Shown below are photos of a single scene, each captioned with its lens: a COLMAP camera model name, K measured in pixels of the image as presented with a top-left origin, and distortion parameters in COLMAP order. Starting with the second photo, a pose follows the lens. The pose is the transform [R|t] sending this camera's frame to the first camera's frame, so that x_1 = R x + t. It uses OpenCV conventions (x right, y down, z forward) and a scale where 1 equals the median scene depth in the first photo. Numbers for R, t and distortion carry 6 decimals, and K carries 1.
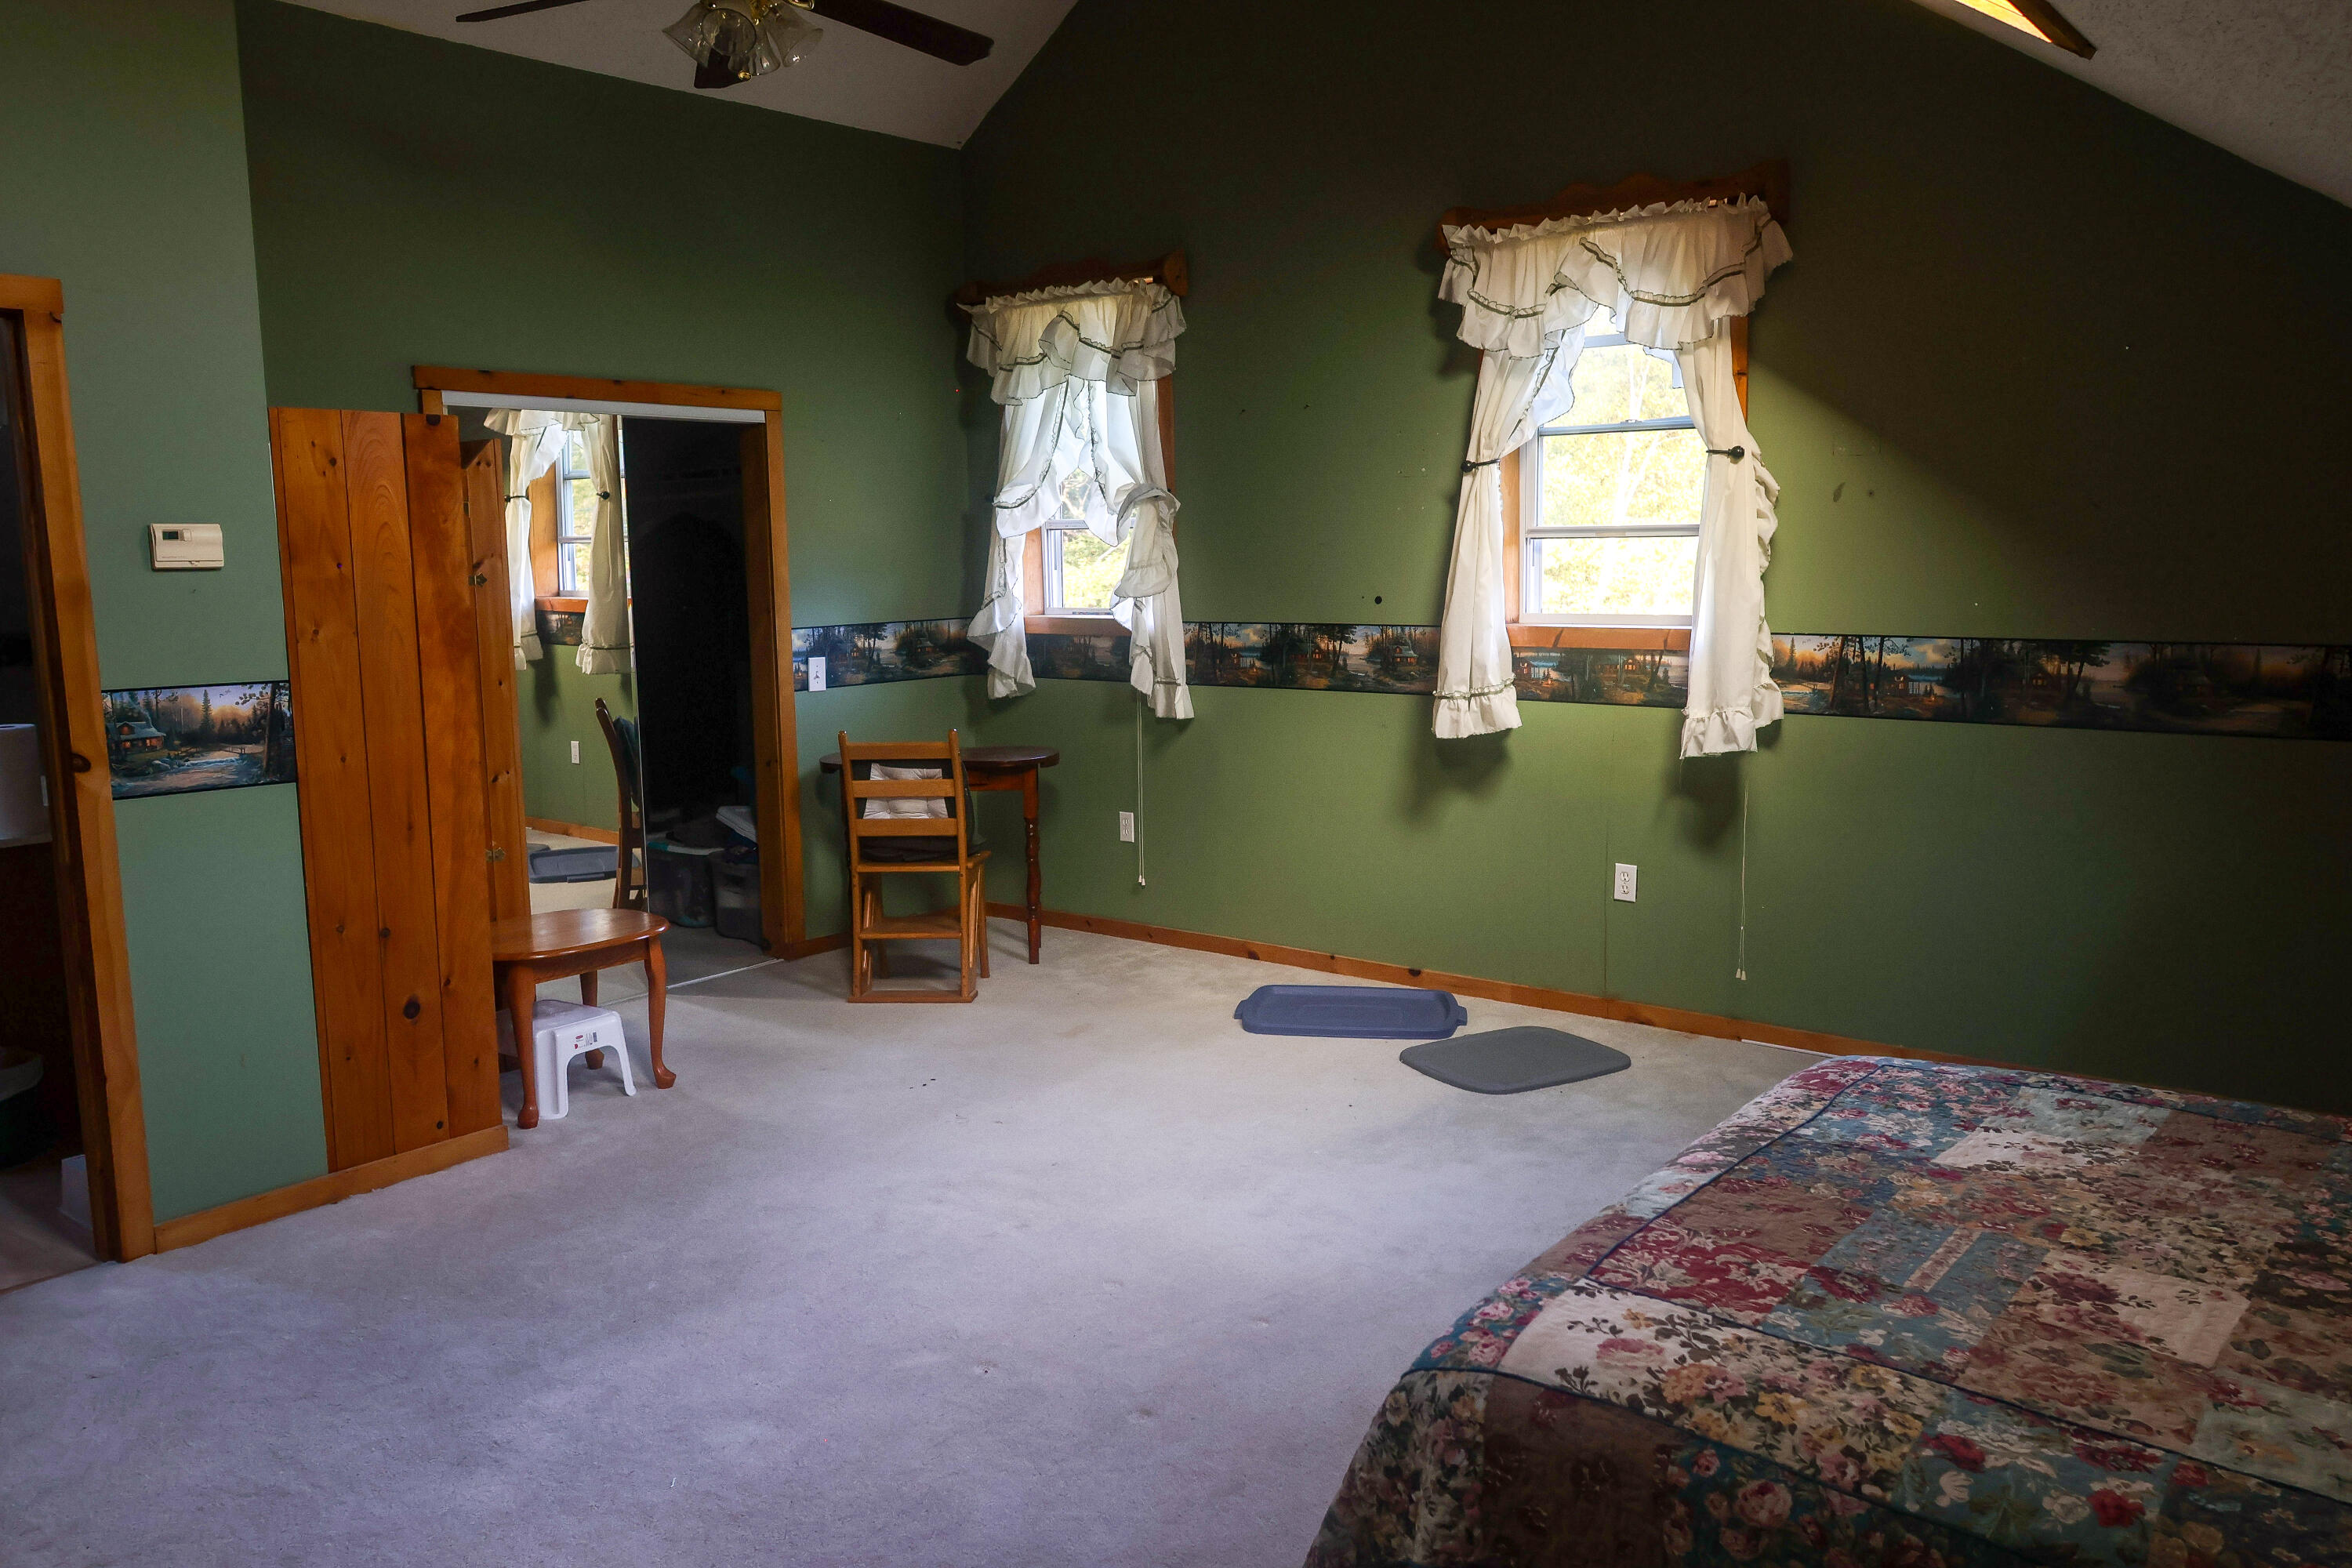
lens RADIAL K [[1748.4, 0, 1175.7], [0, 1748.4, 787.8], [0, 0, 1]] dist [-0.009774, 0.007945]
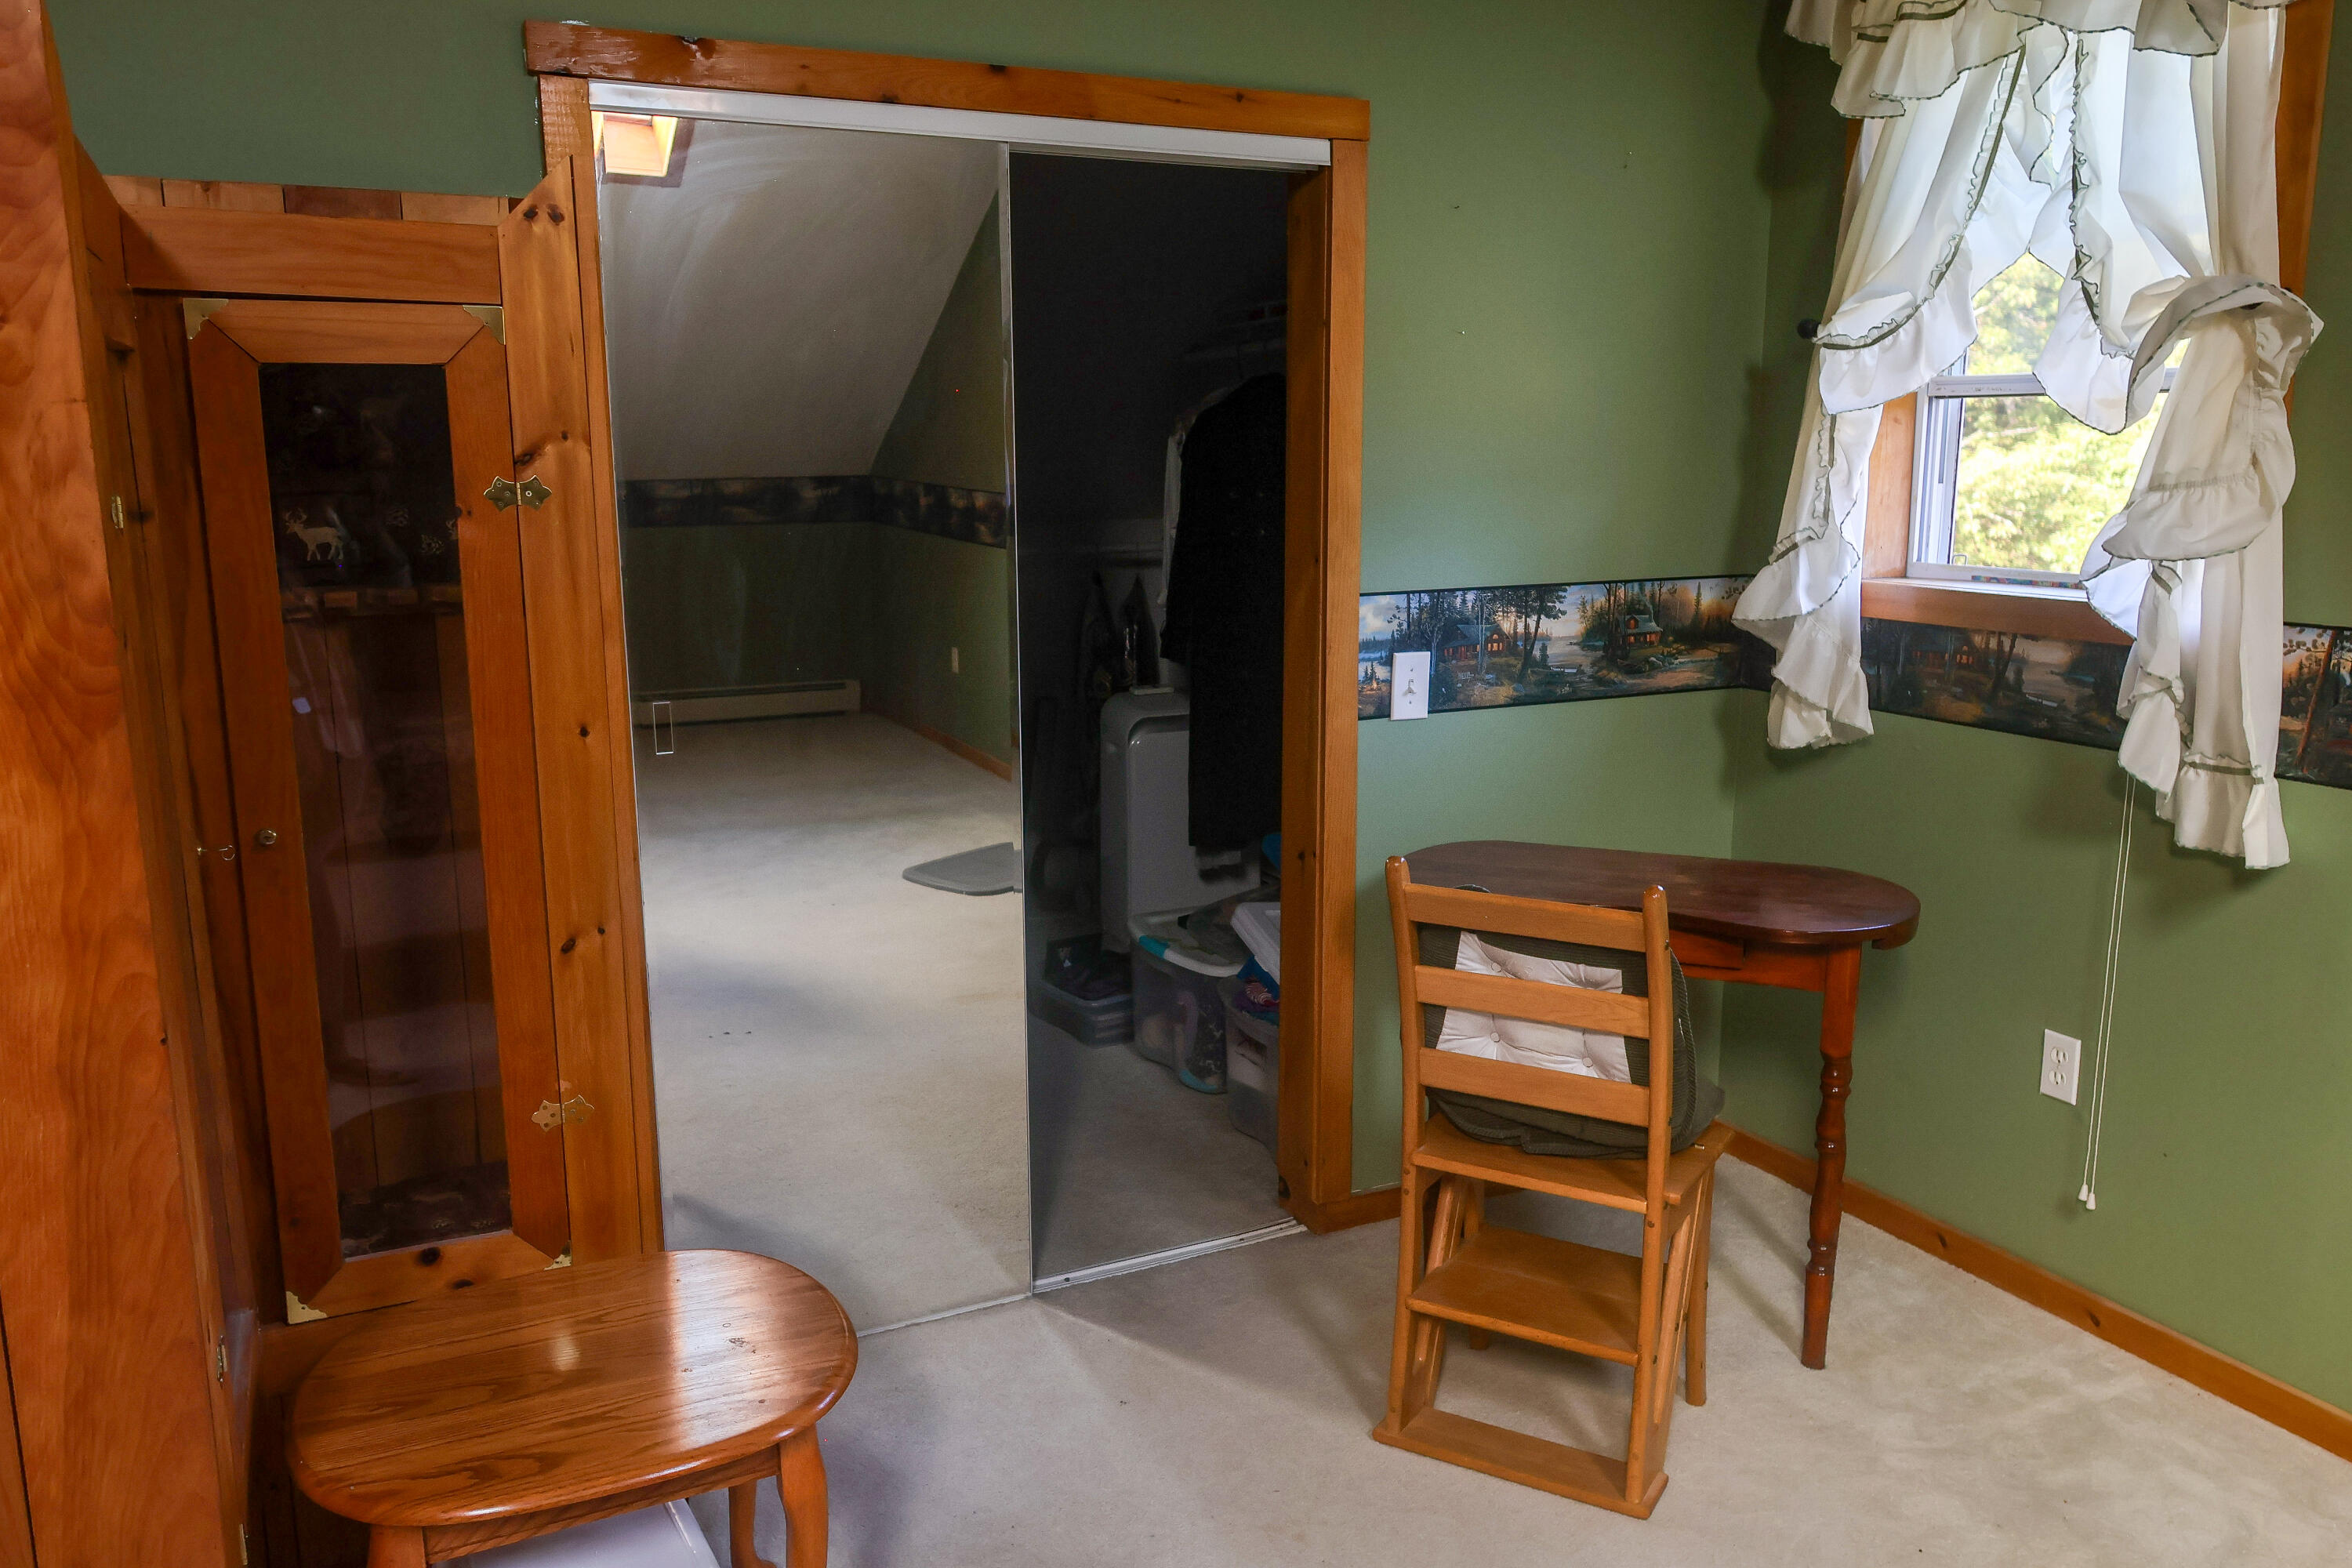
lens RADIAL K [[1748.4, 0, 1168.3], [0, 1748.4, 784.1], [0, 0, 1]] dist [-0.009774, 0.007945]
pose [[0.900788, 0.093647, -0.424041, -0.053099], [-0.068743, 0.994909, 0.073689, -0.069269], [0.428783, -0.037228, 0.902640, 0.519103]]
